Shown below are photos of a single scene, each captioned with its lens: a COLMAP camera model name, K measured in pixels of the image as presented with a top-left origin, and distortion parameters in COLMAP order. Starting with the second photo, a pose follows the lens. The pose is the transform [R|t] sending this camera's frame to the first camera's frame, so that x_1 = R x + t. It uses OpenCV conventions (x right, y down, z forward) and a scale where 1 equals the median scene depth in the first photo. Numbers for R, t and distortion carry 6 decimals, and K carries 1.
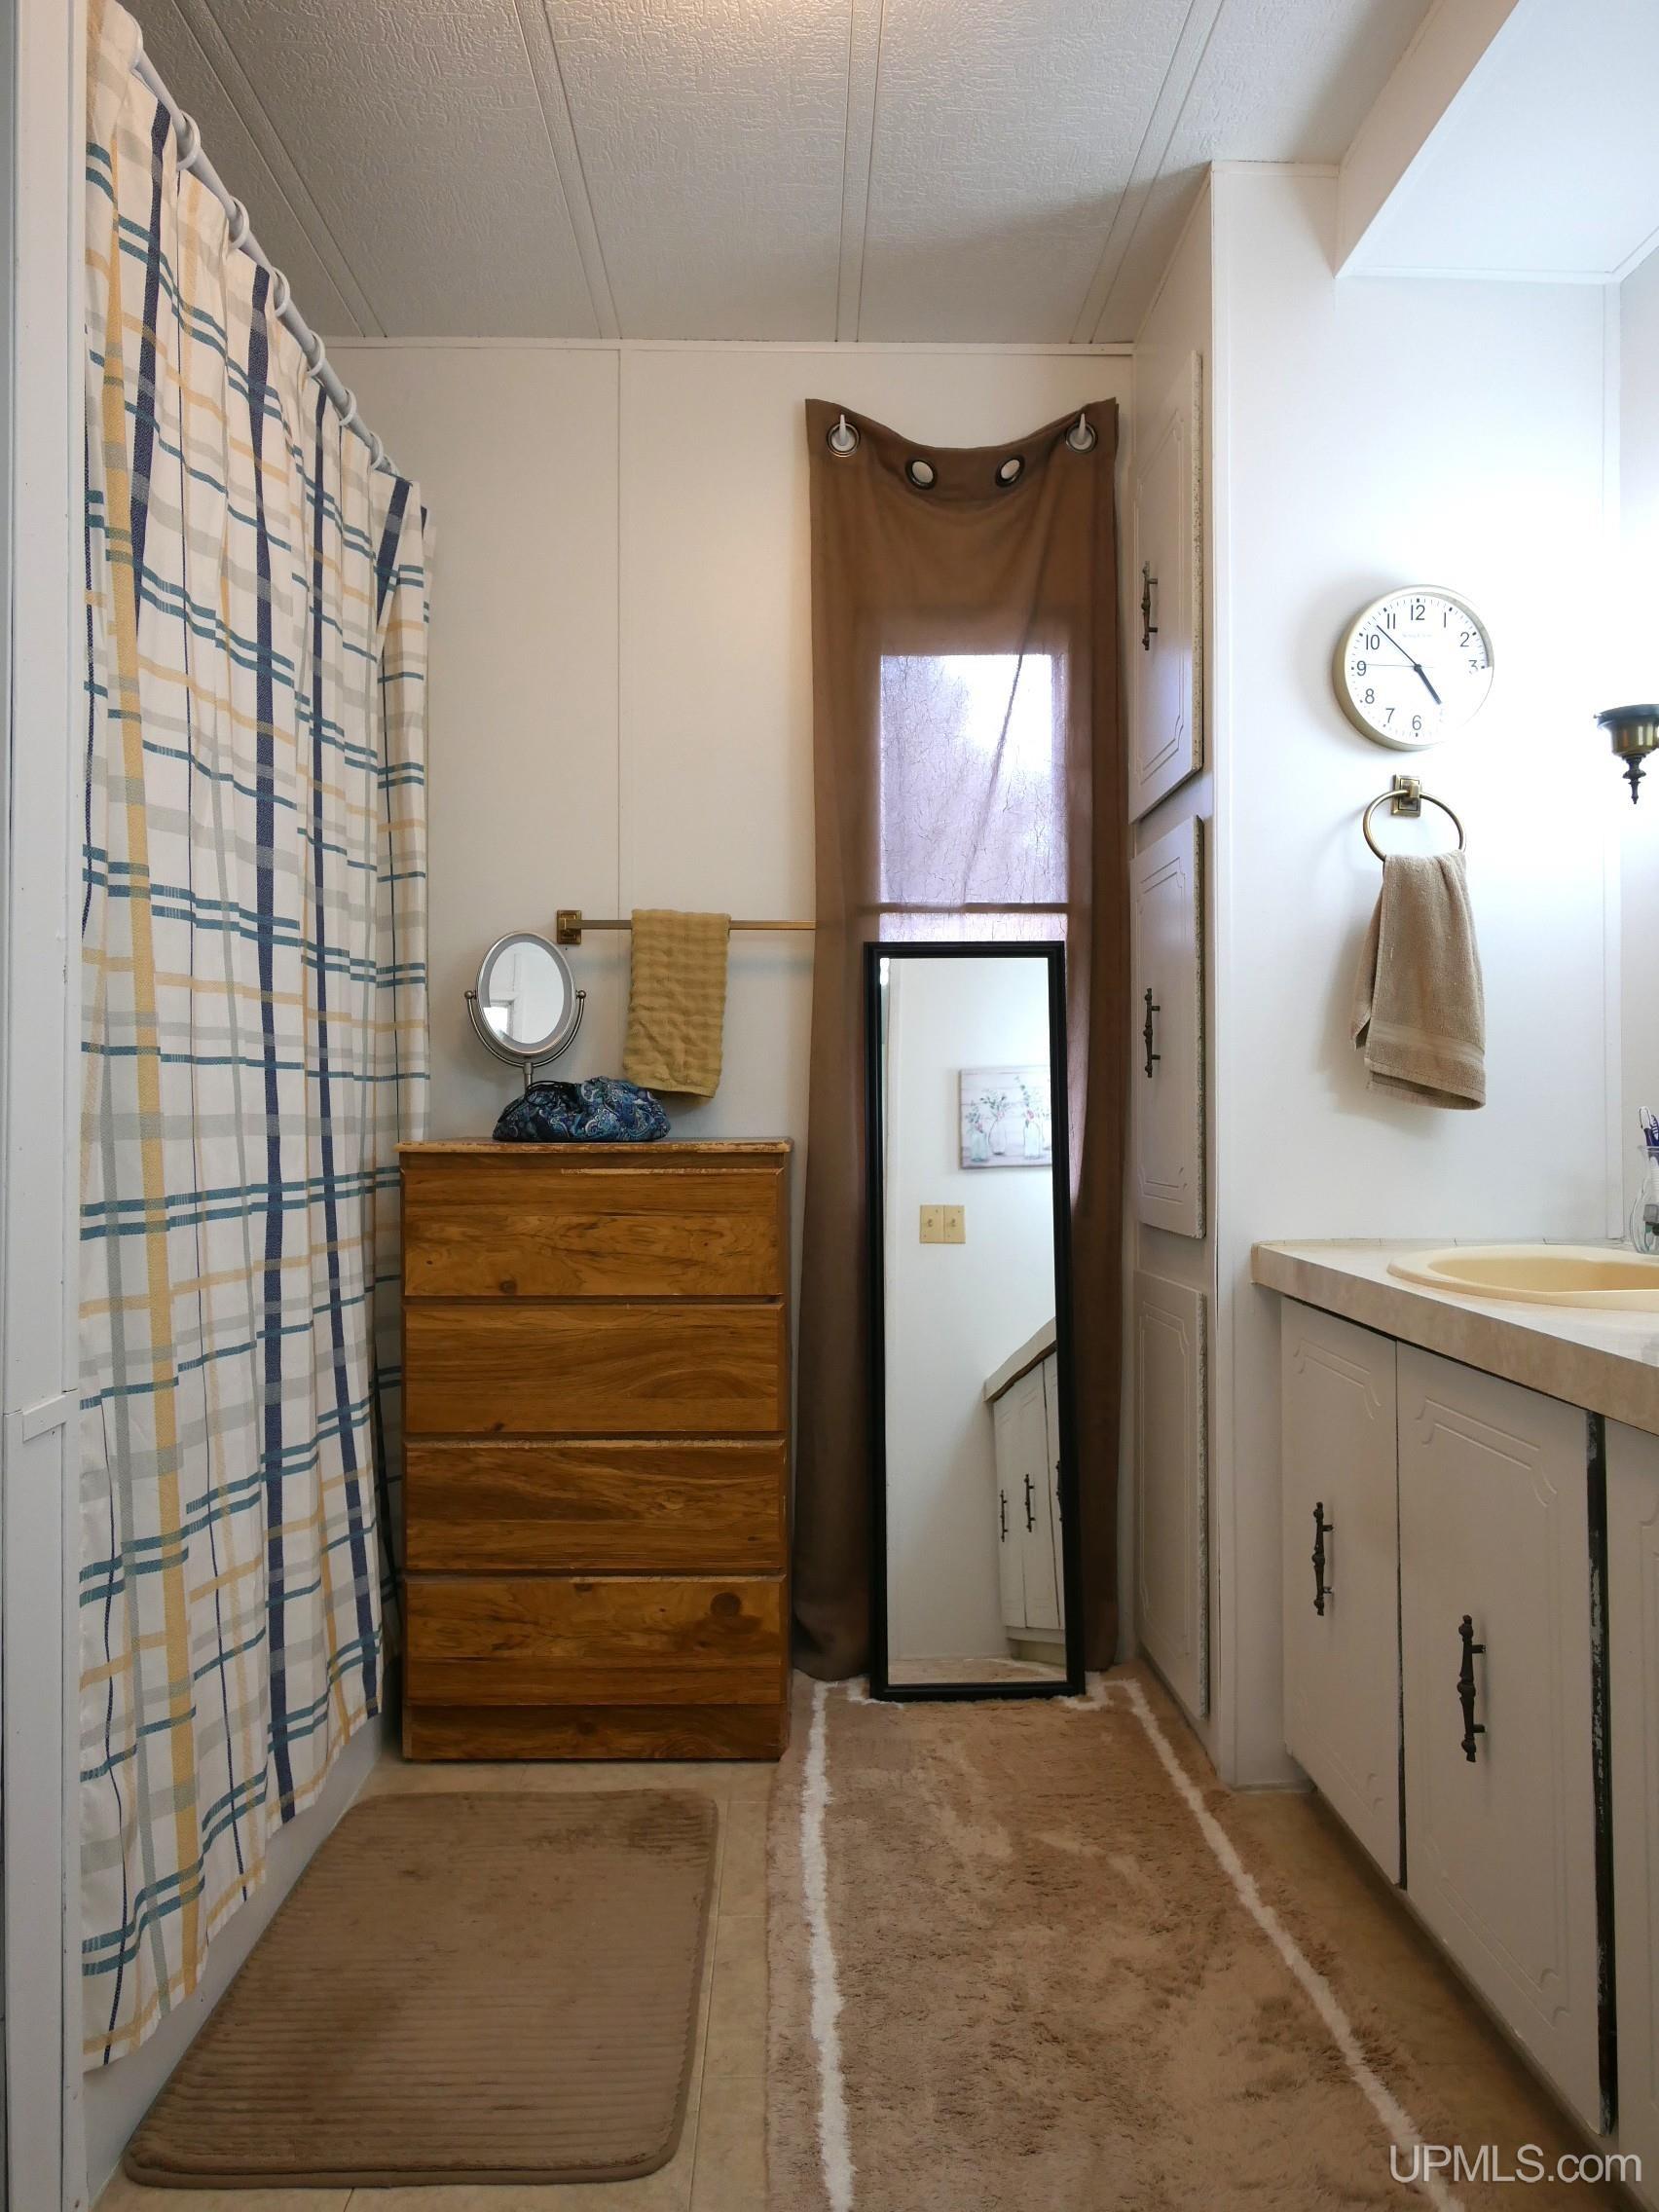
lens RADIAL K [[1514.2, 0, 873.6], [0, 1514.2, 1102.0], [0, 0, 1]] dist [0.001495, -0.002469]
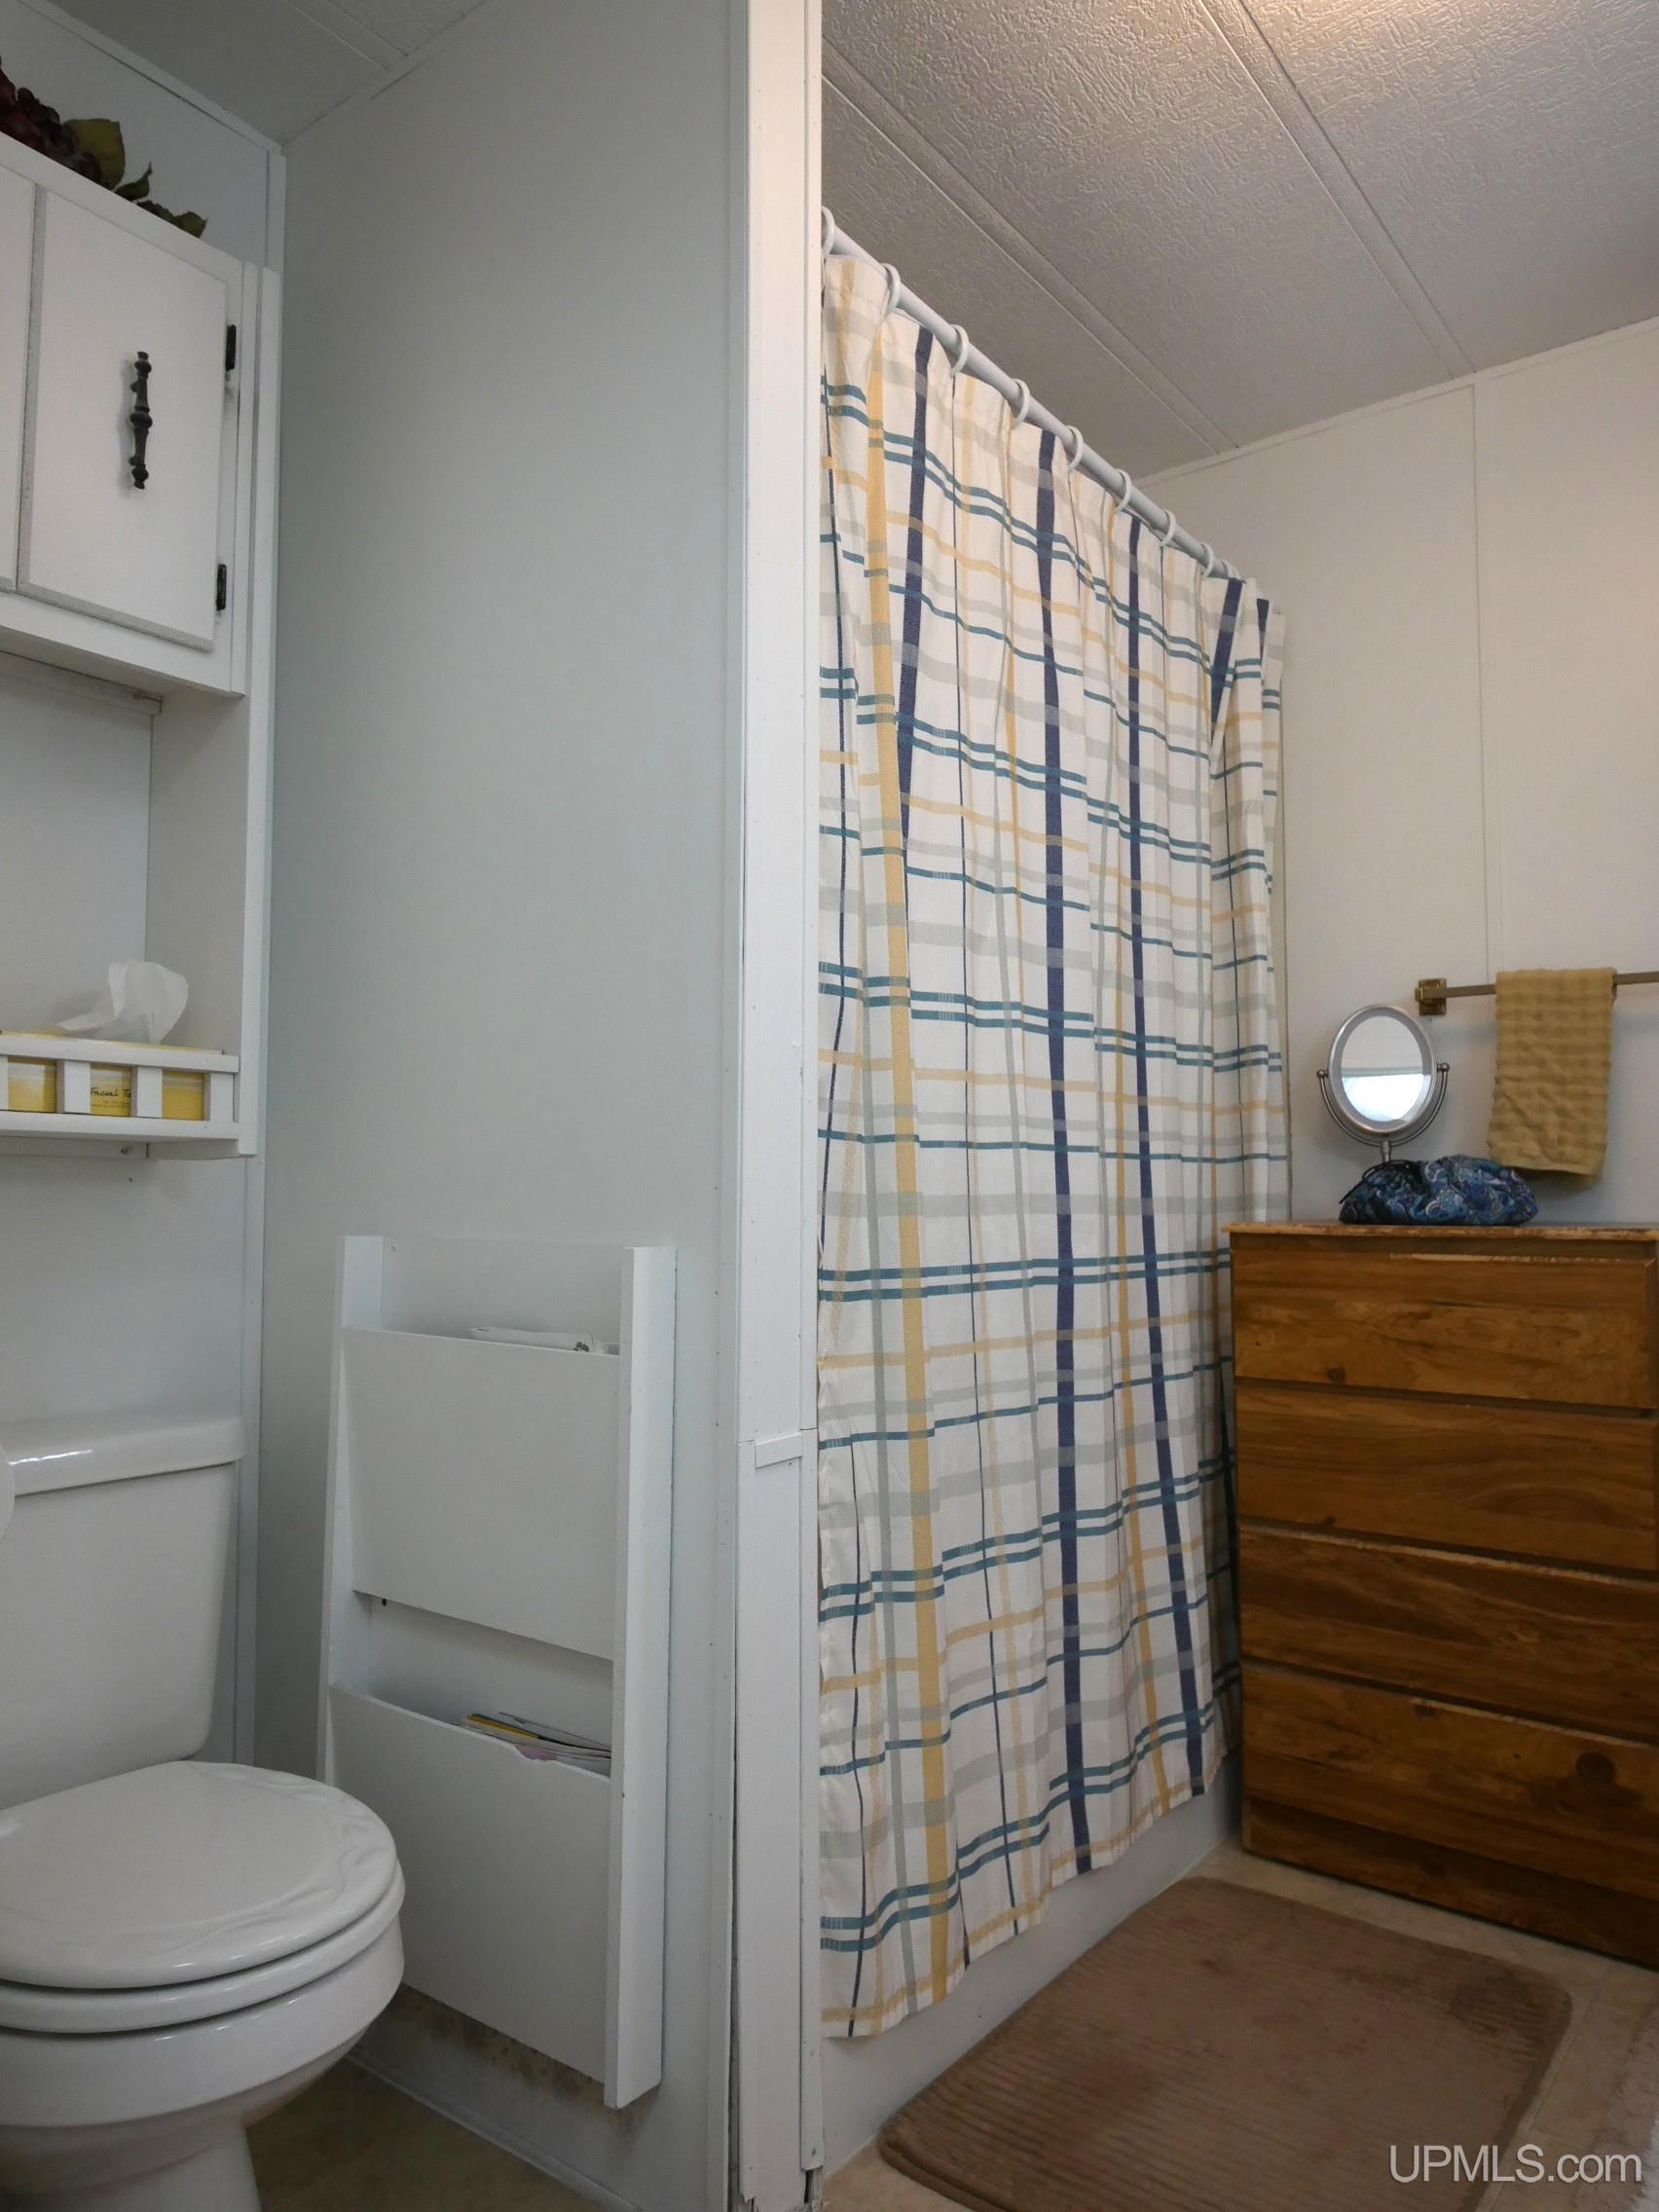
lens RADIAL K [[1514.2, 0, 873.6], [0, 1514.2, 1102.0], [0, 0, 1]] dist [0.001495, -0.002469]
pose [[0.779117, -0.036740, -0.625801, 0.139263], [0.002794, 0.998475, -0.055141, 0.001212], [0.626872, 0.041213, 0.778031, 0.060368]]
